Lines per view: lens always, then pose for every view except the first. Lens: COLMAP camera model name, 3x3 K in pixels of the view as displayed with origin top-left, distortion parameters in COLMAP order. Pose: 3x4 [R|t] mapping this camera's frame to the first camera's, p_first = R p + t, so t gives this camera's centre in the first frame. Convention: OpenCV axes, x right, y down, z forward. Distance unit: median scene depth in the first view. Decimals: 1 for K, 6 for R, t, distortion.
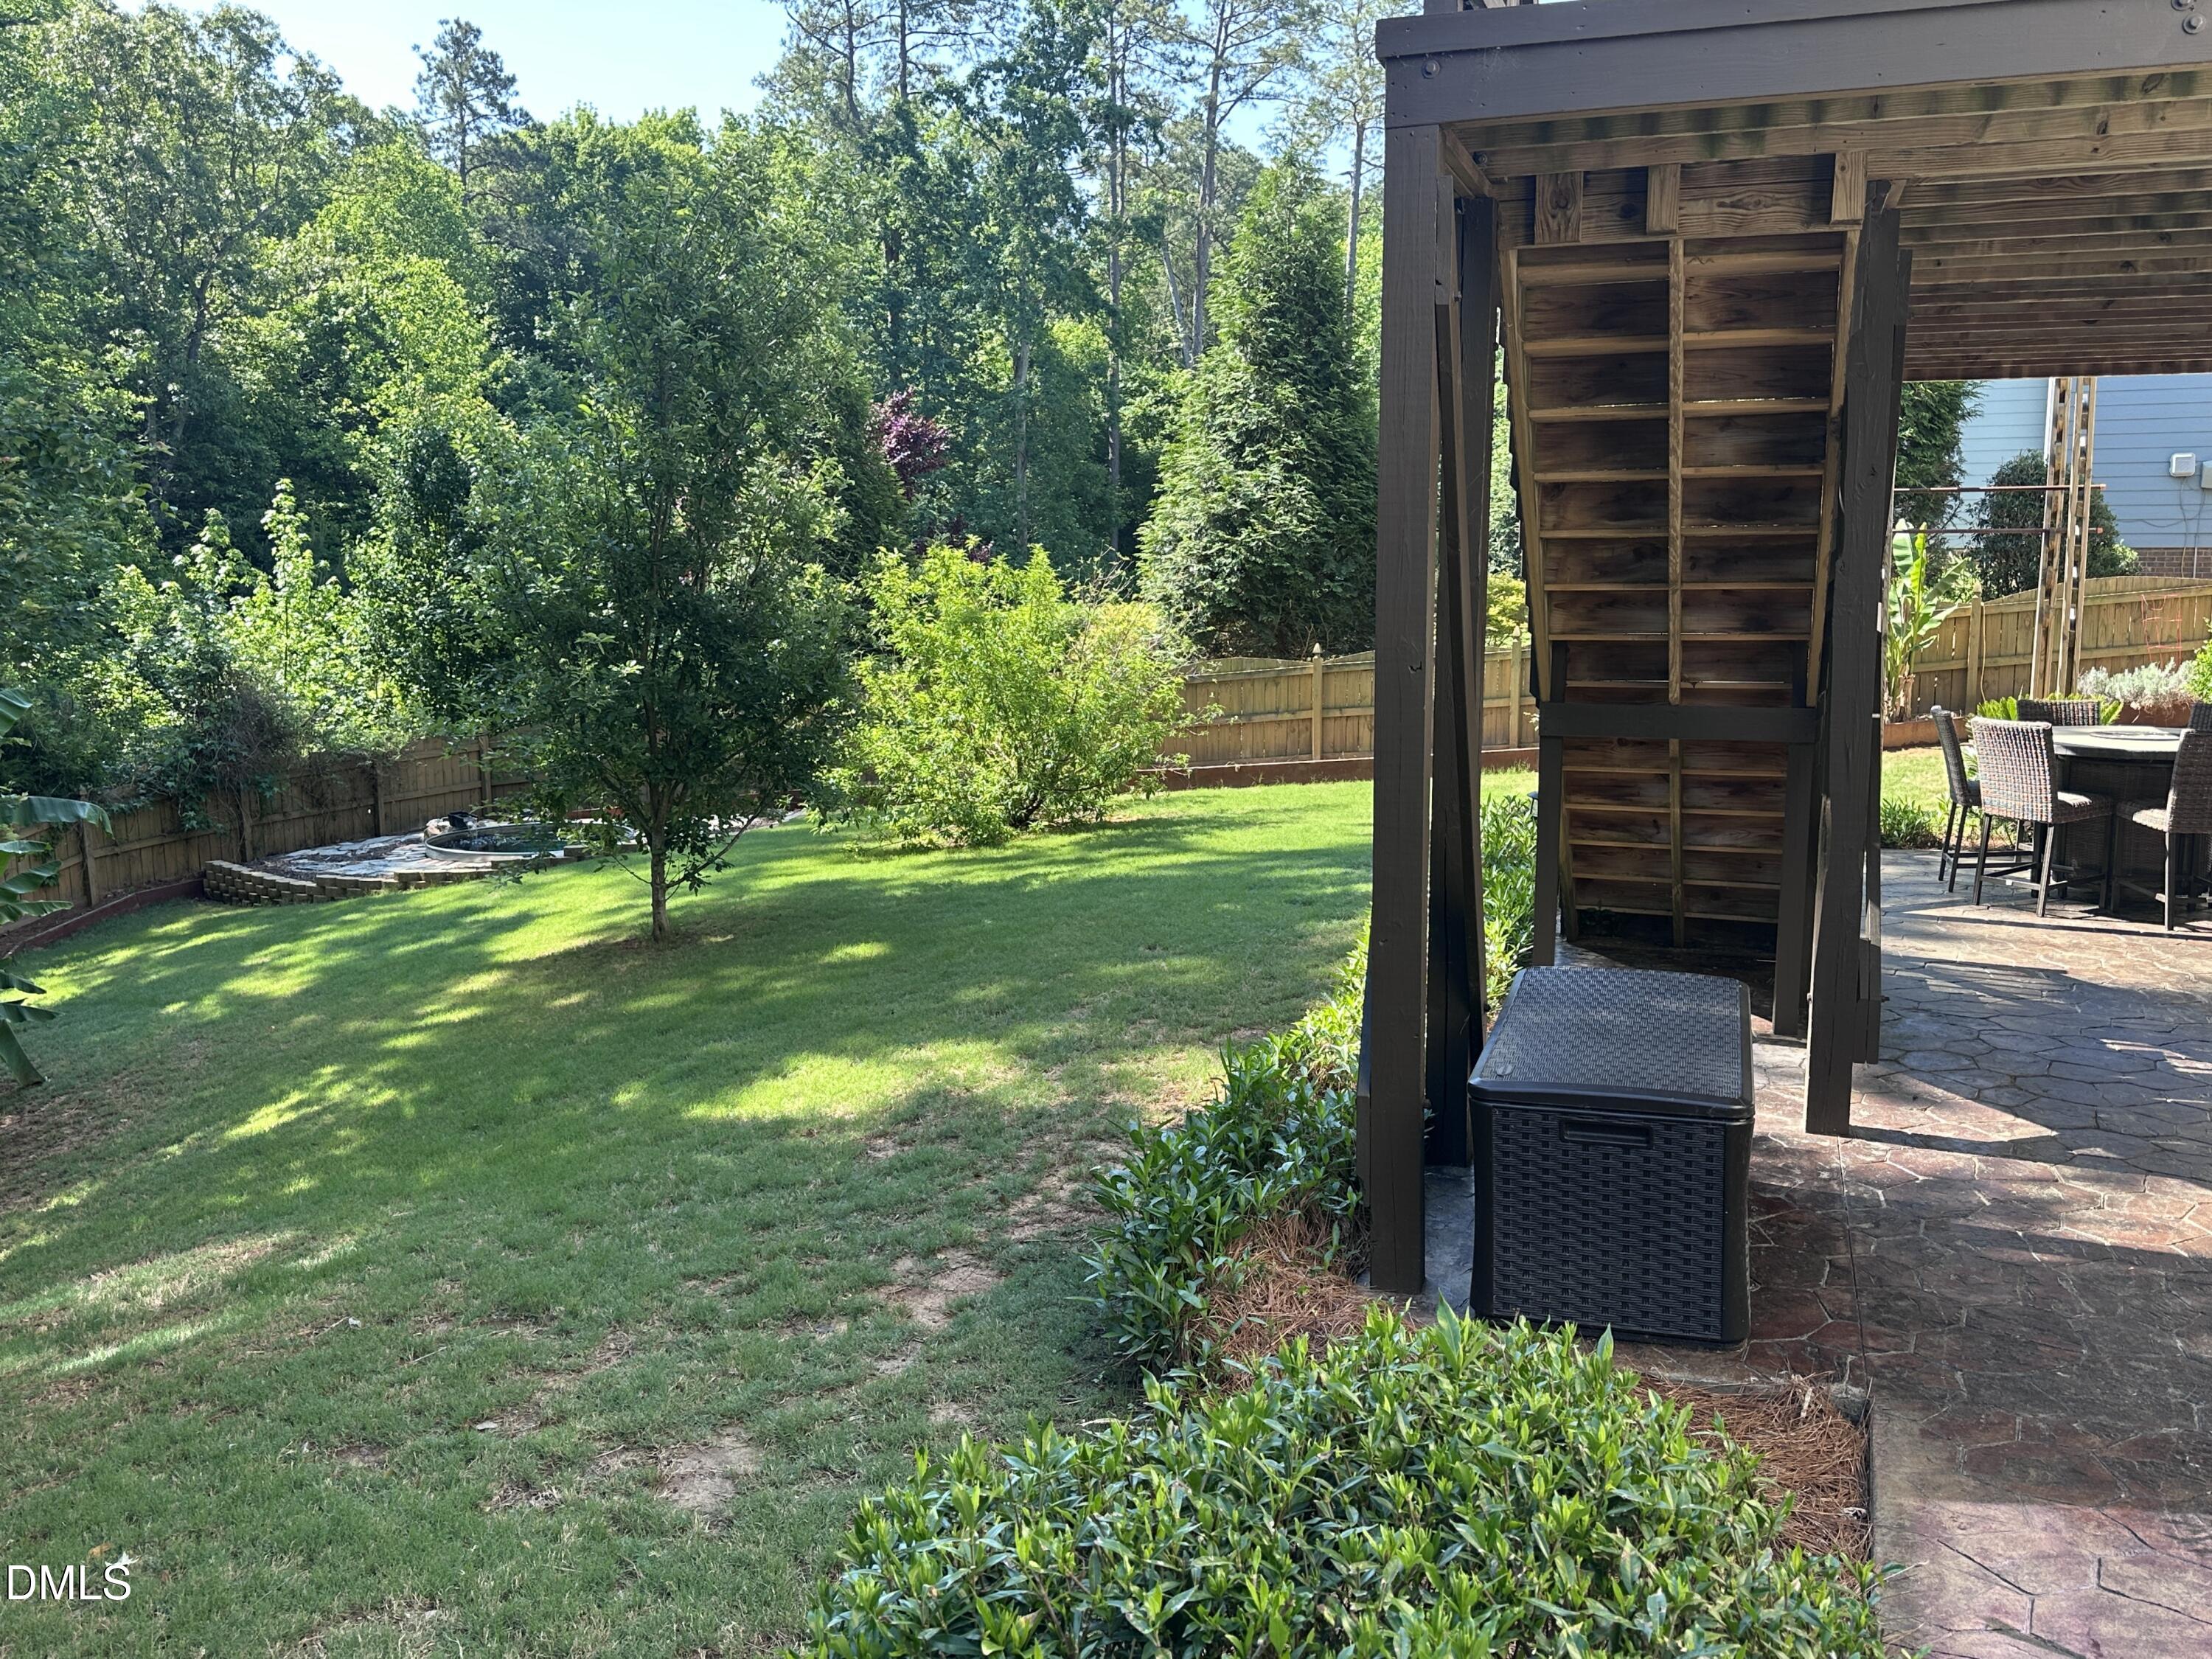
lens RADIAL K [[1830.3, 0, 1095.5], [0, 1830.3, 826.8], [0, 0, 1]] dist [0.181091, -0.367628]
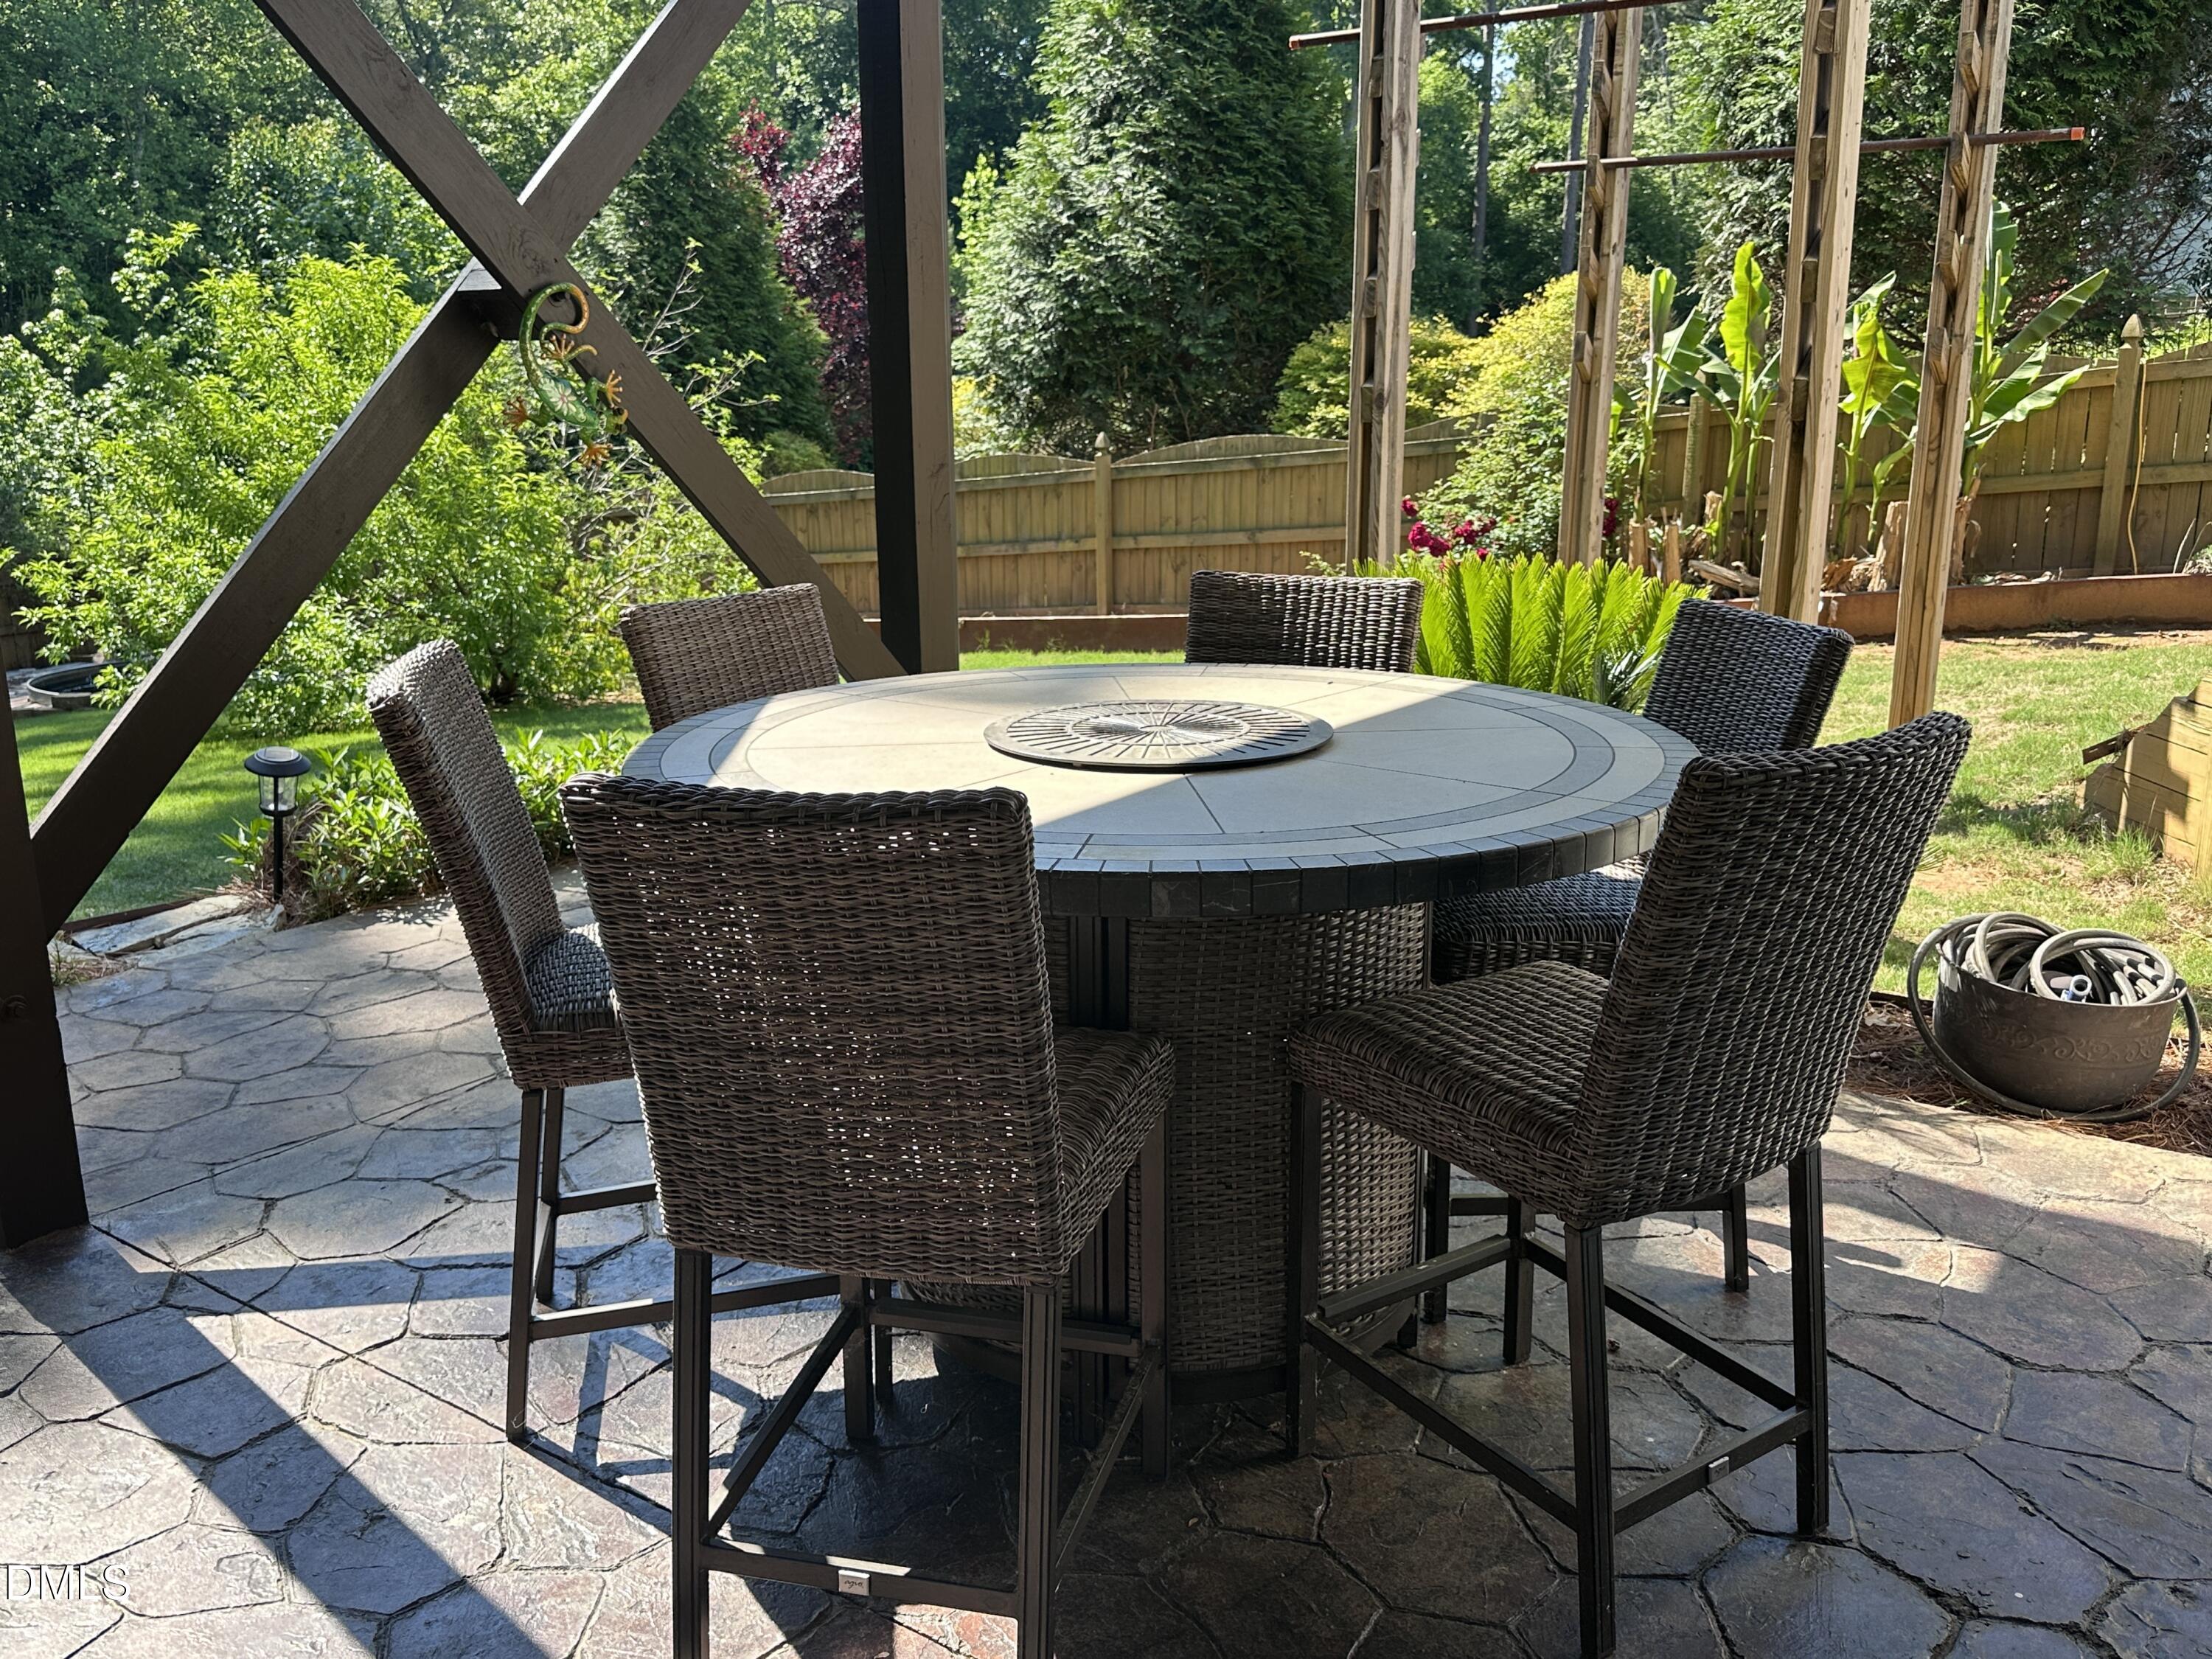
lens RADIAL K [[1830.3, 0, 1095.5], [0, 1830.3, 826.8], [0, 0, 1]] dist [0.181091, -0.367628]
pose [[0.962206, 0.066007, -0.264202, 0.096980], [-0.039147, 0.993630, 0.105673, -0.009859], [0.269494, -0.091337, 0.958661, 0.118436]]
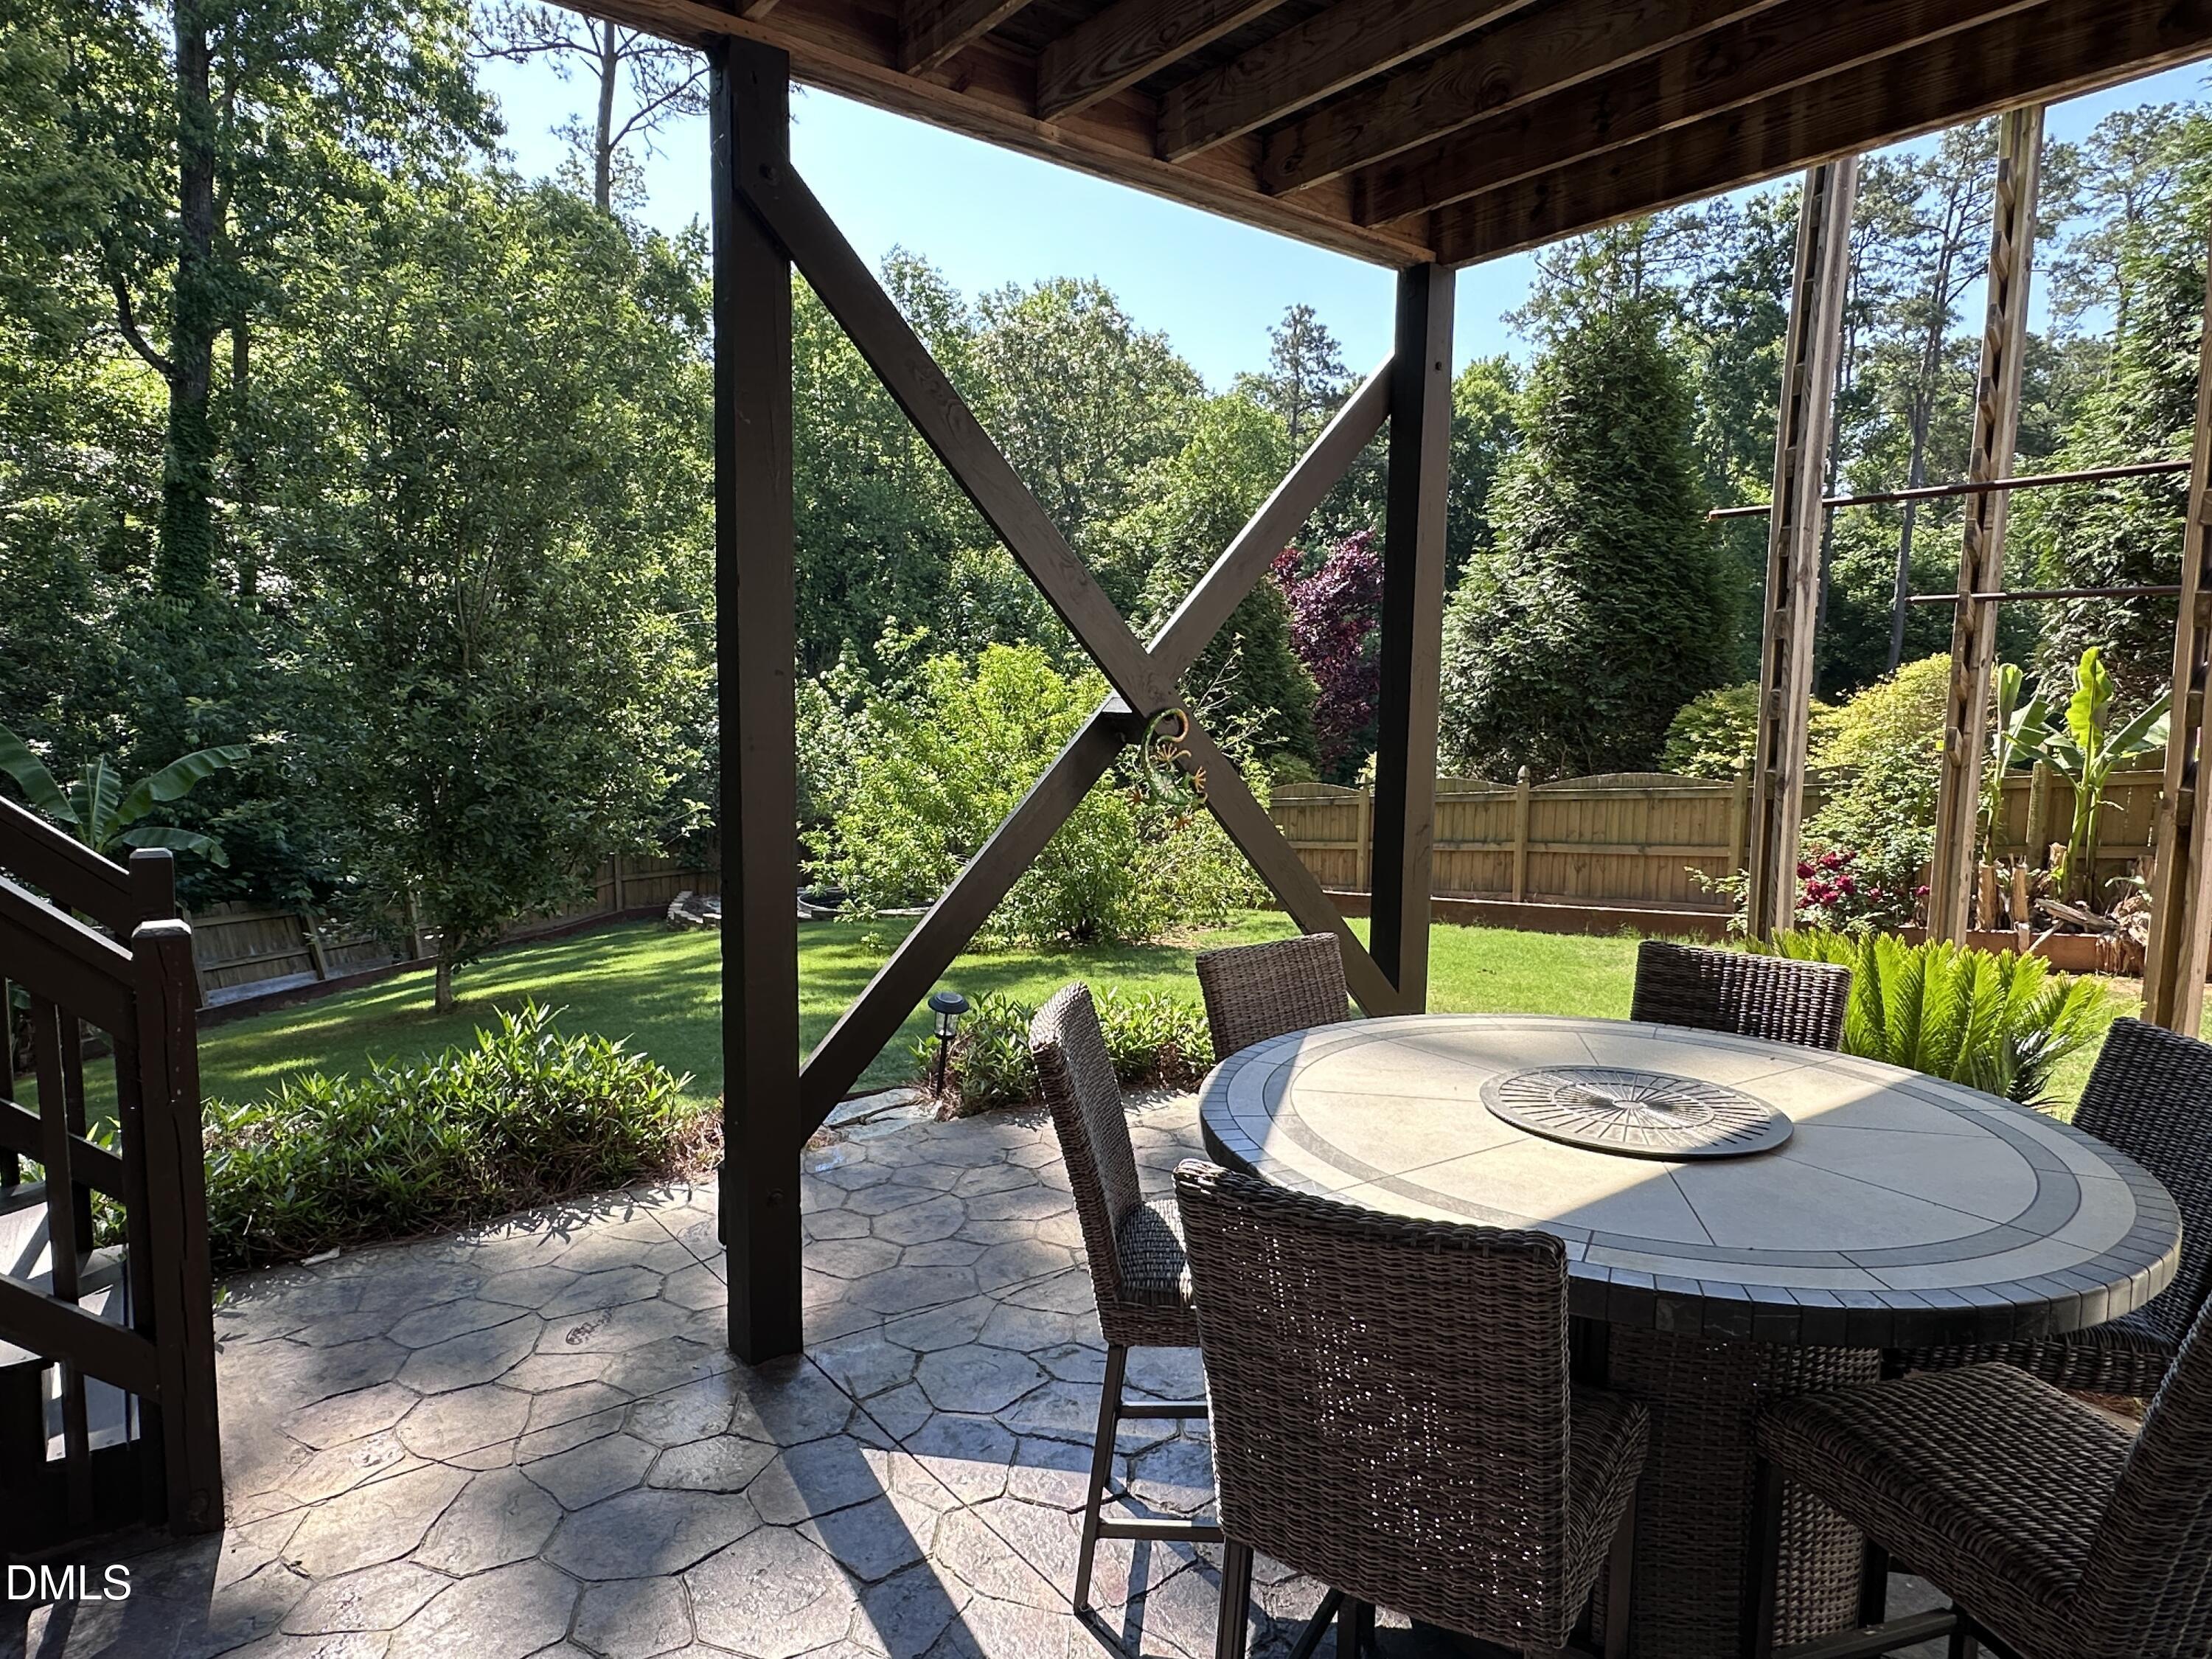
lens RADIAL K [[1314.9, 0, 1092.7], [0, 1314.9, 836.5], [0, 0, 1]] dist [0.001076, -0.000189]
pose [[0.837037, 0.077657, -0.541607, 0.093781], [-0.098392, 0.995103, -0.009382, -0.013249], [0.538226, 0.061143, 0.840580, 0.120394]]
